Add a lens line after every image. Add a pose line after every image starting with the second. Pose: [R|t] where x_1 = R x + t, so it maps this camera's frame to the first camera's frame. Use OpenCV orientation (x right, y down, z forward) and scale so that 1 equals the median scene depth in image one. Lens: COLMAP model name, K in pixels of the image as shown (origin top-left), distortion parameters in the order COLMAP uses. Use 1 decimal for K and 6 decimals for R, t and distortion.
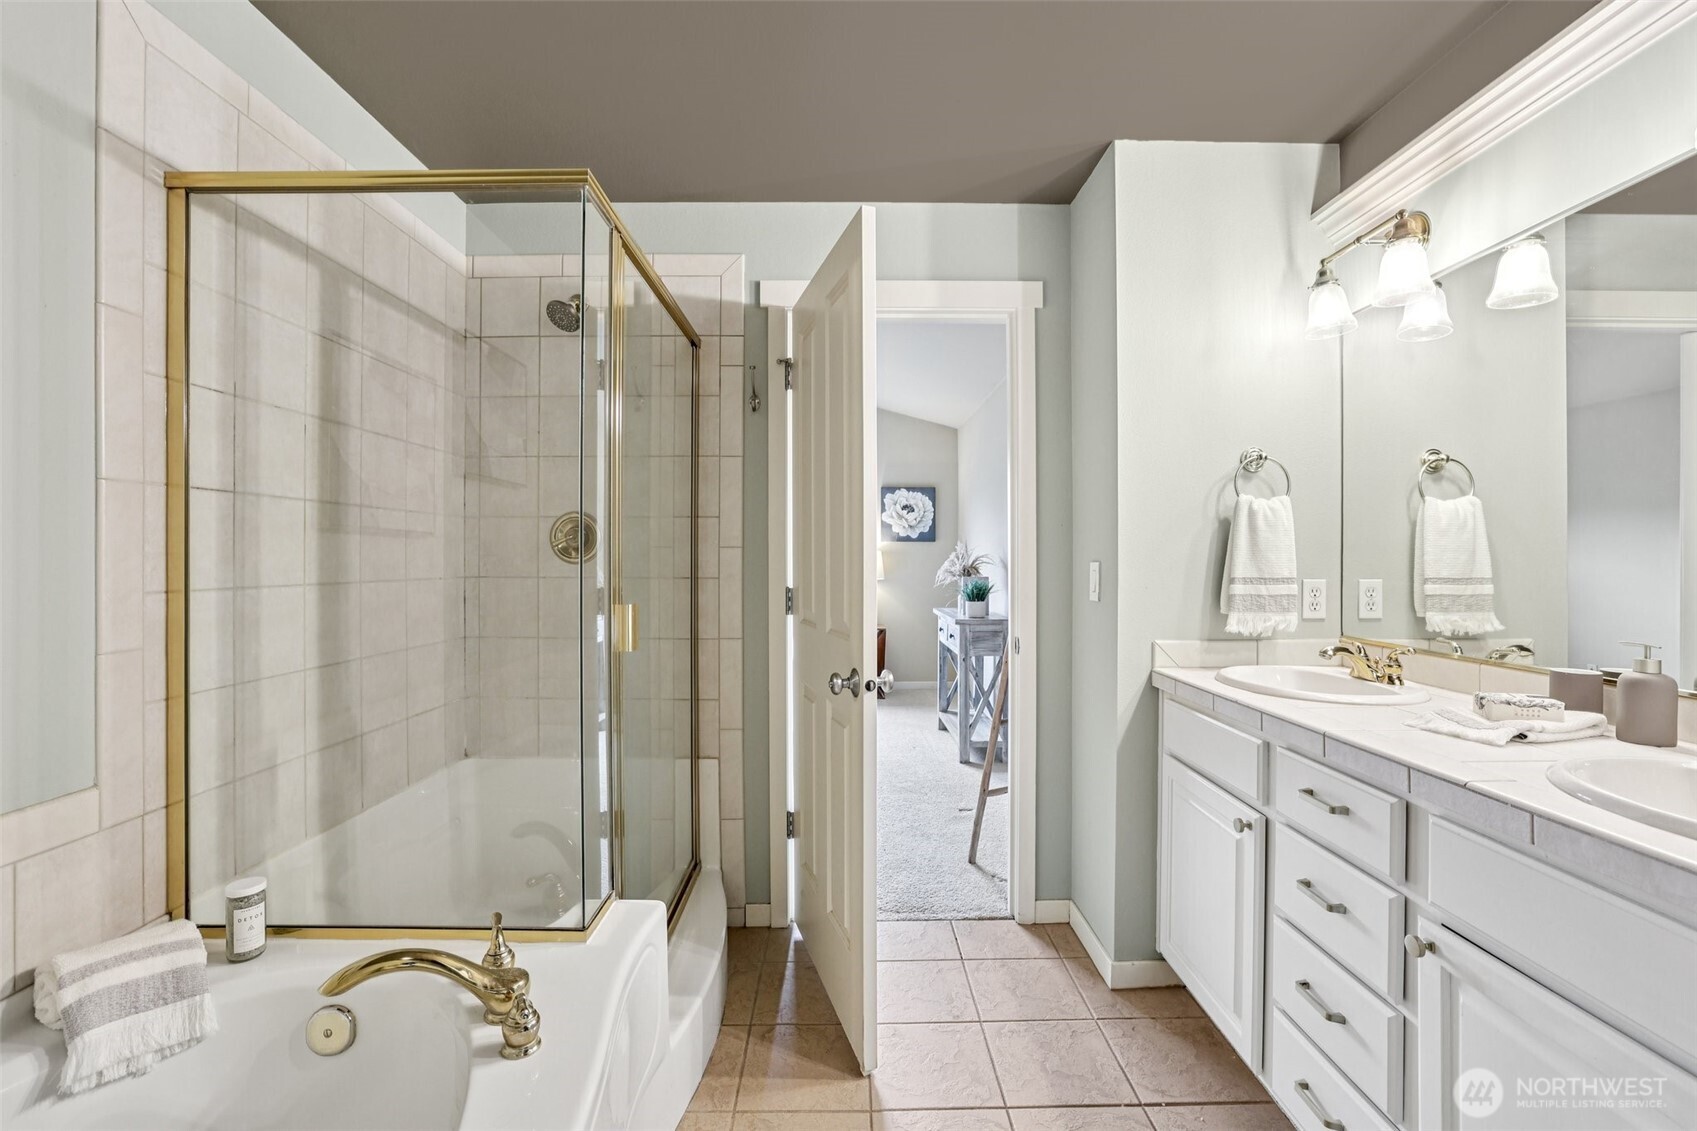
lens RADIAL K [[737.3, 0, 842.4], [0, 737.3, 562.4], [0, 0, 1]] dist [-0.002783, 0.004970]
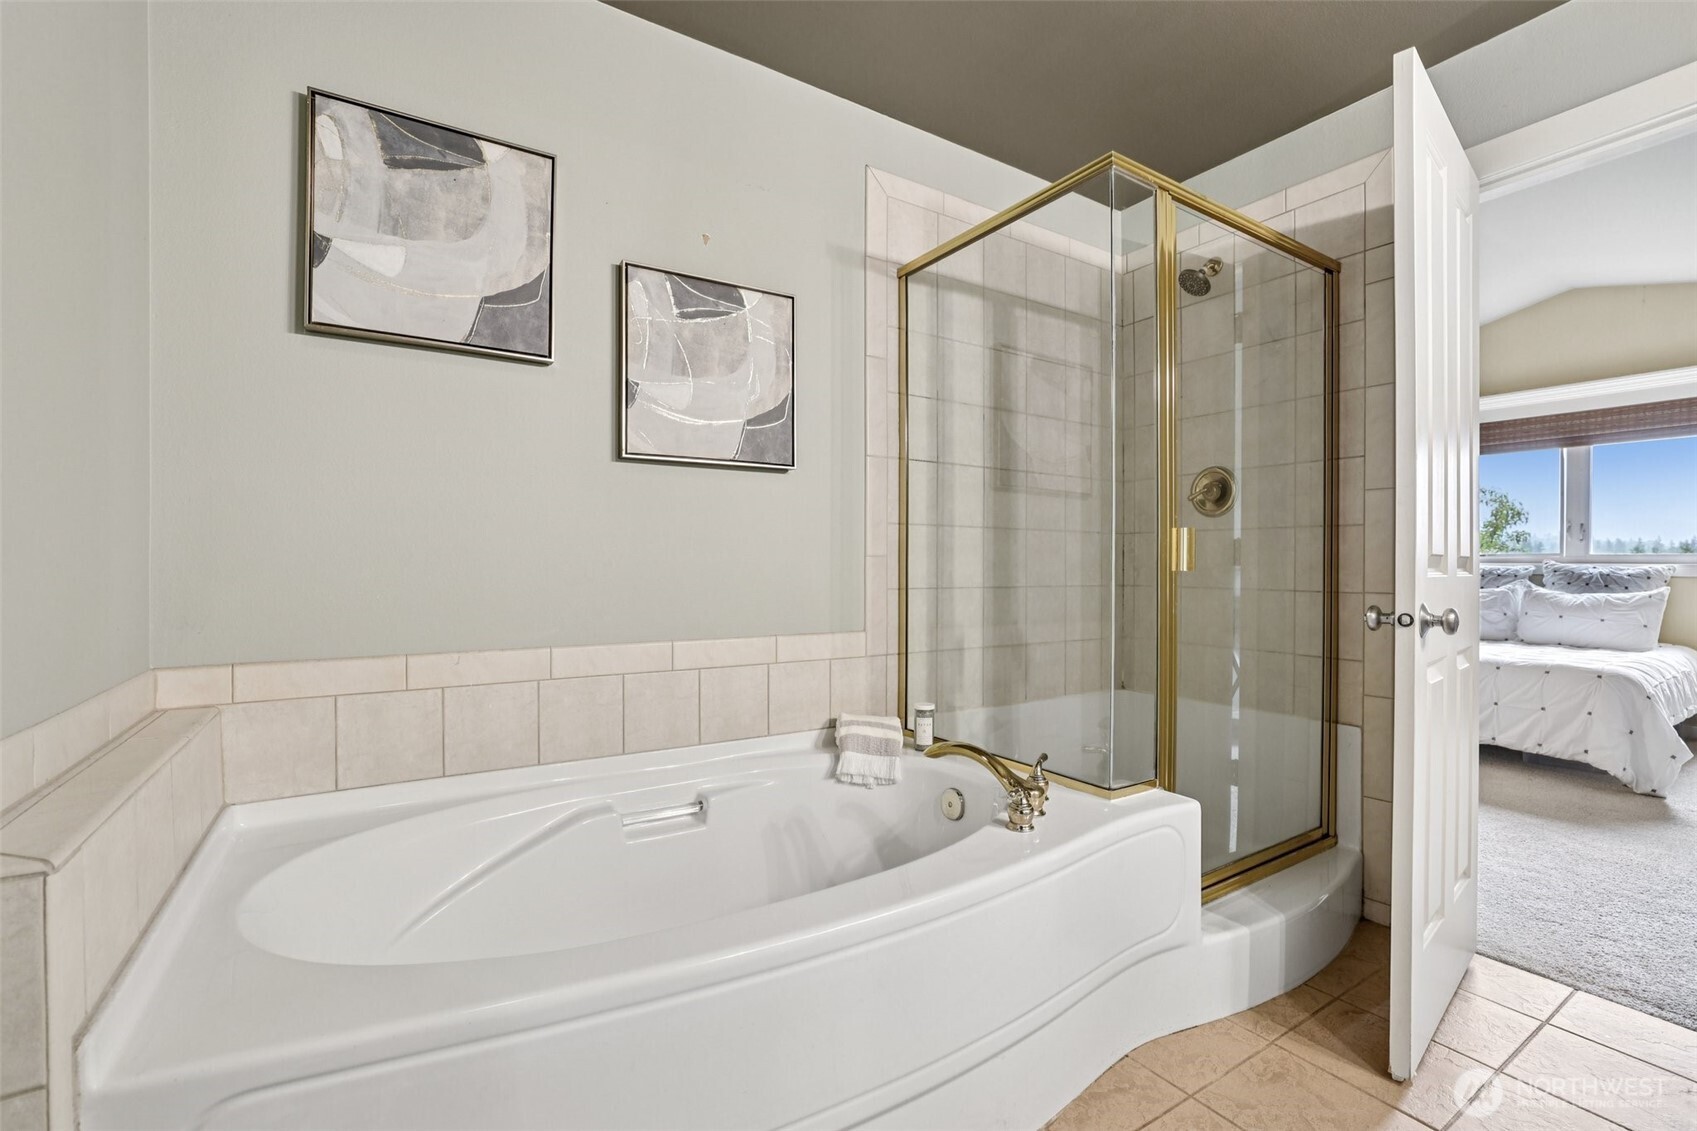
lens RADIAL K [[737.3, 0, 840.6], [0, 737.3, 565.0], [0, 0, 1]] dist [-0.002783, 0.004970]
pose [[0.559893, 0.008541, -0.828521, 0.337192], [-0.007316, 0.999959, 0.005364, 0.111452], [0.828533, 0.003058, 0.559933, -0.026640]]
